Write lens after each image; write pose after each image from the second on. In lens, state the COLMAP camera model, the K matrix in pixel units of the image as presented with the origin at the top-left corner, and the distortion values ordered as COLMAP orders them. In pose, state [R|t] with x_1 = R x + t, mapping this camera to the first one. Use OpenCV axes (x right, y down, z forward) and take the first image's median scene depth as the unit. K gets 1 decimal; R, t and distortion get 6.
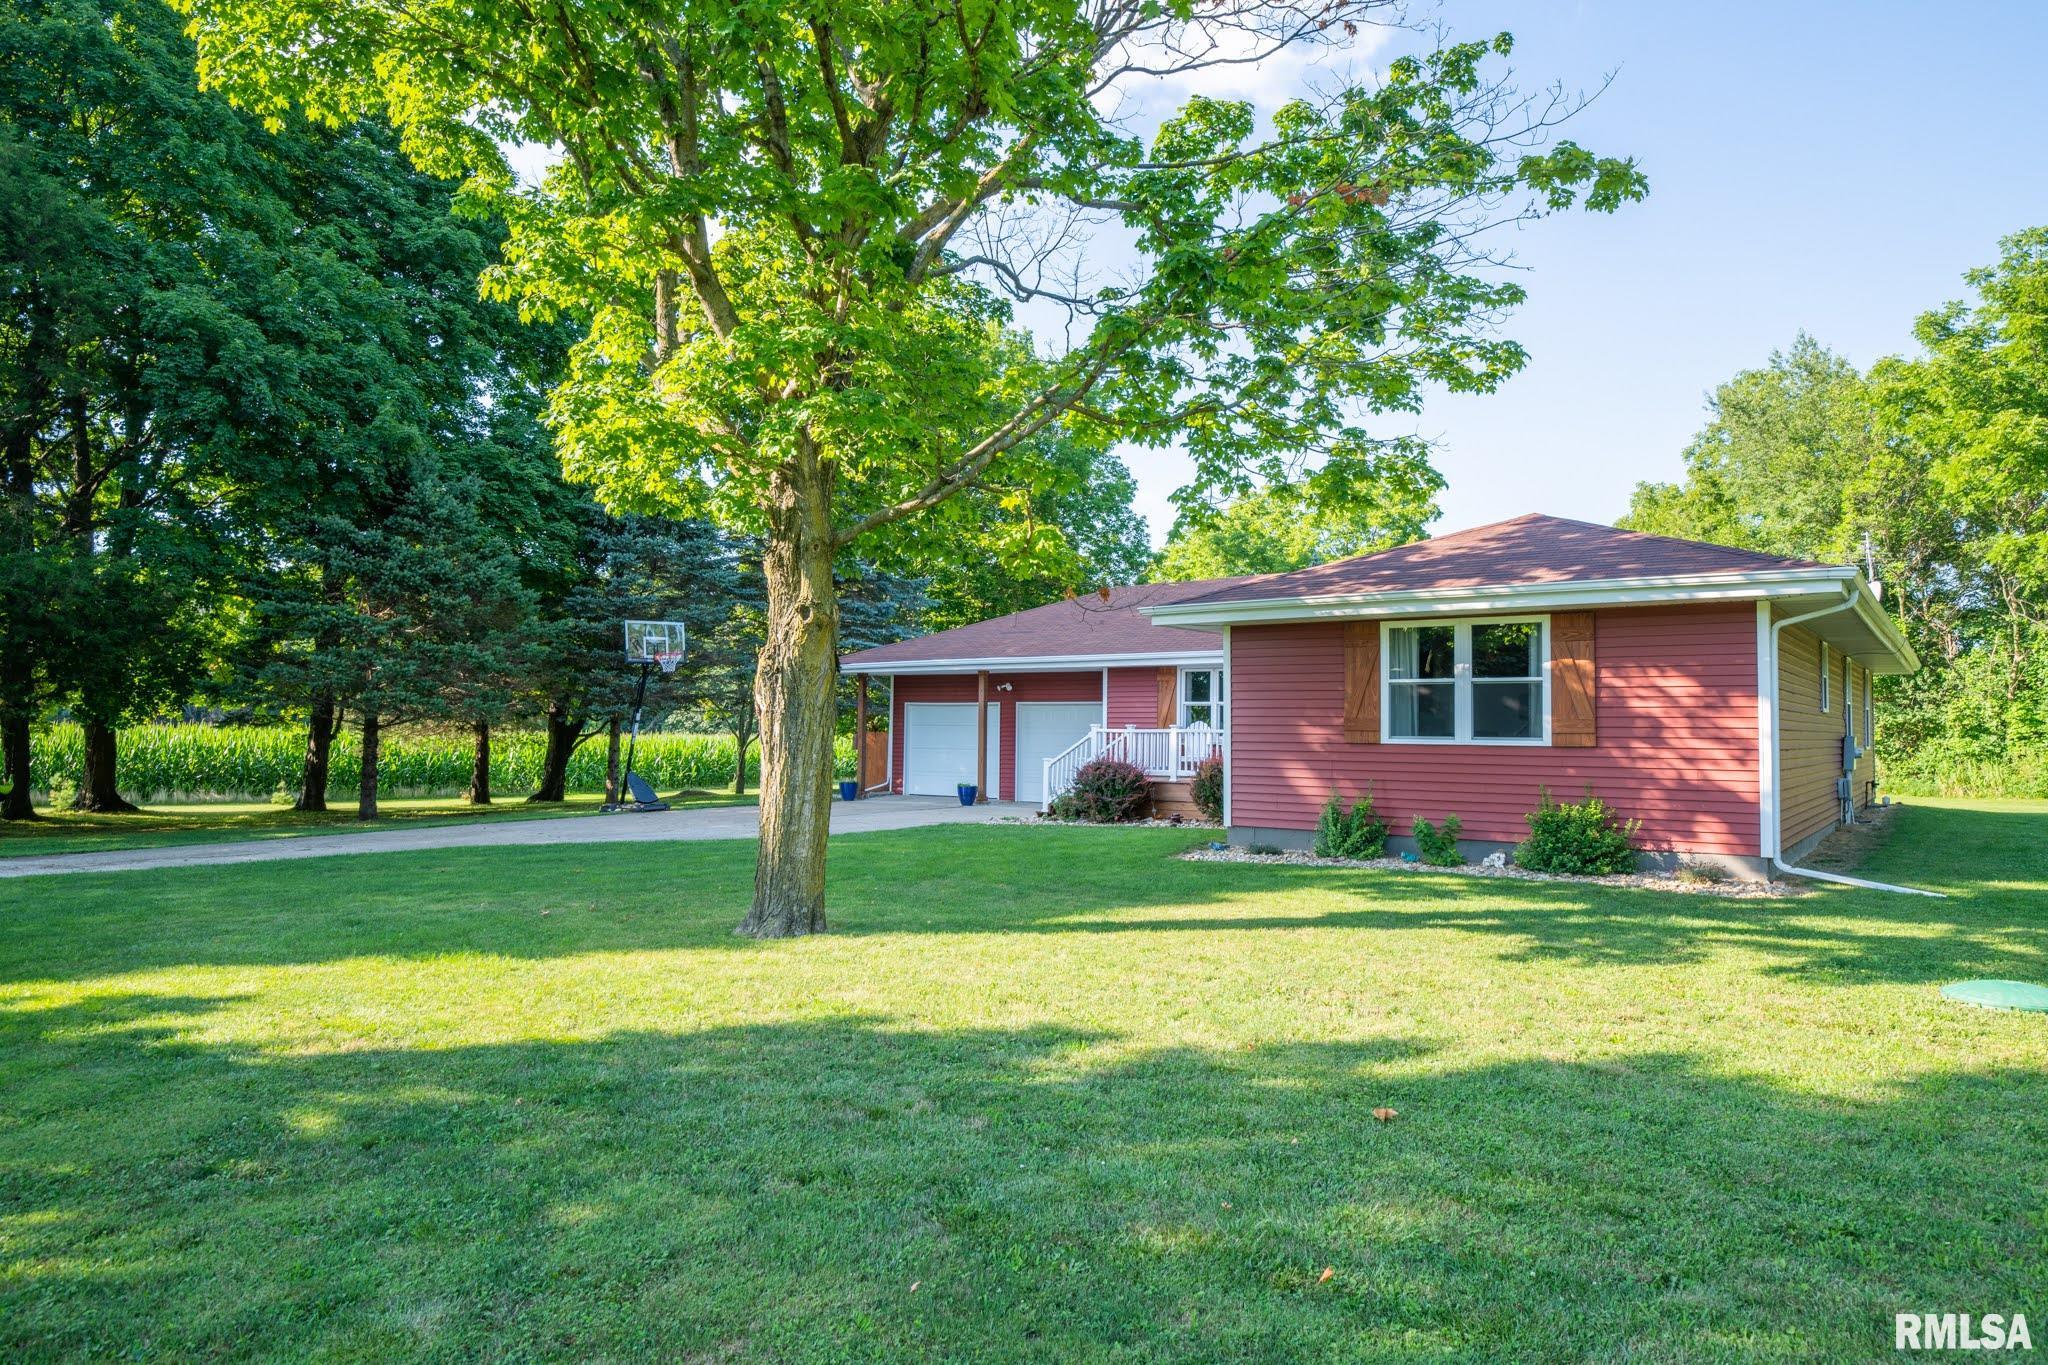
lens RADIAL K [[1277.0, 0, 1036.5], [0, 1277.0, 673.3], [0, 0, 1]] dist [0.001353, 0.001155]
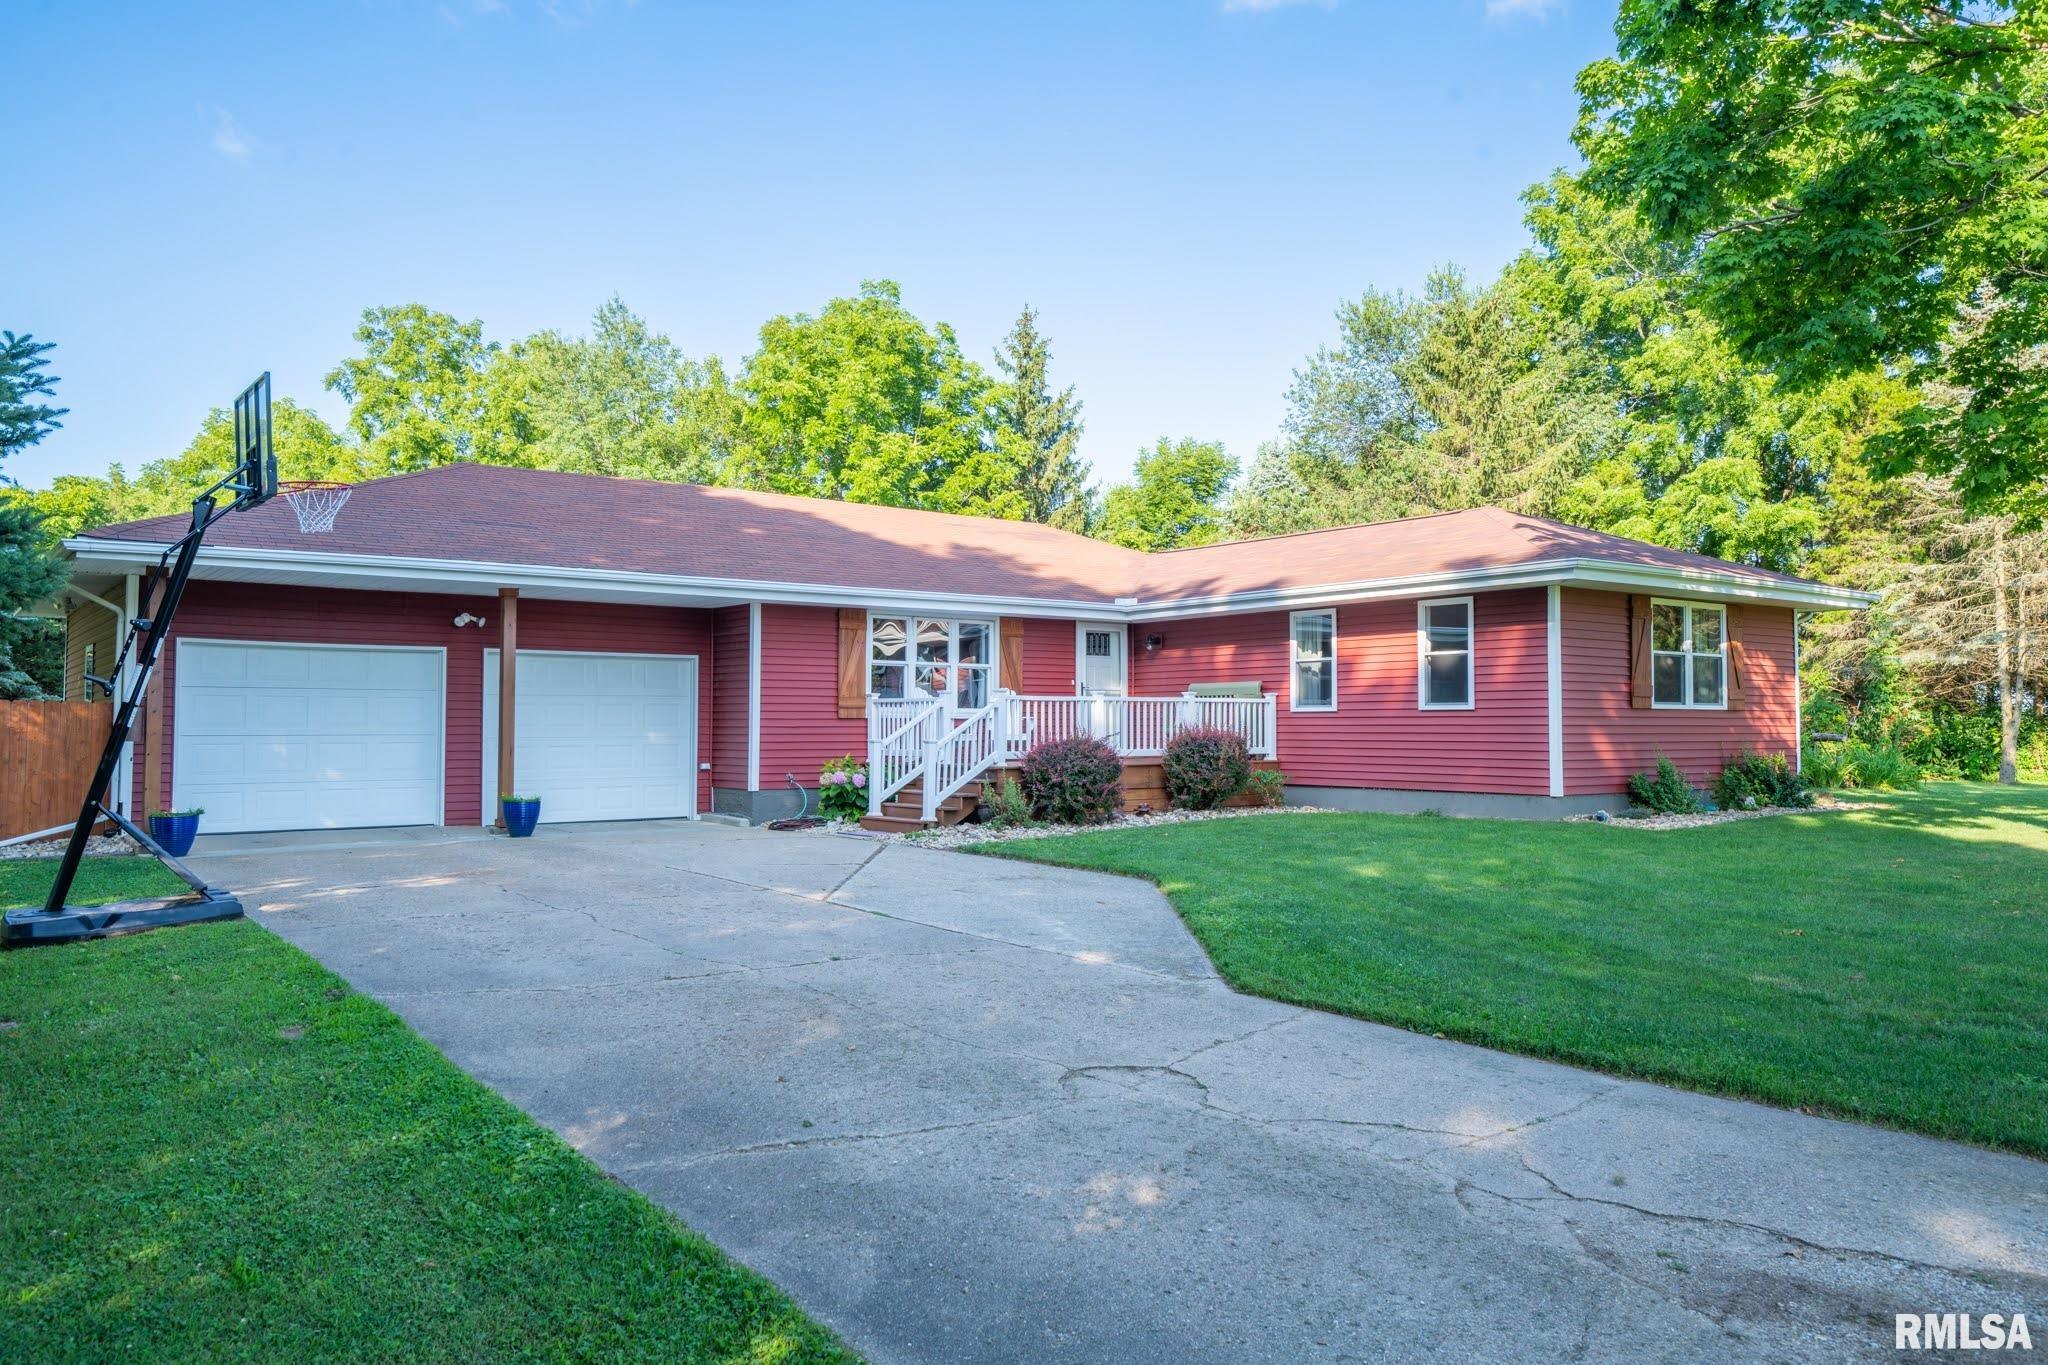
lens RADIAL K [[1454.9, 0, 1021.4], [0, 1454.9, 658.0], [0, 0, 1]] dist [0.002912, 0.002446]
pose [[0.296453, 0.034182, 0.954435, -0.576897], [-0.041658, 0.998871, -0.022835, 0.033122], [-0.954138, -0.032990, 0.297543, 0.610325]]
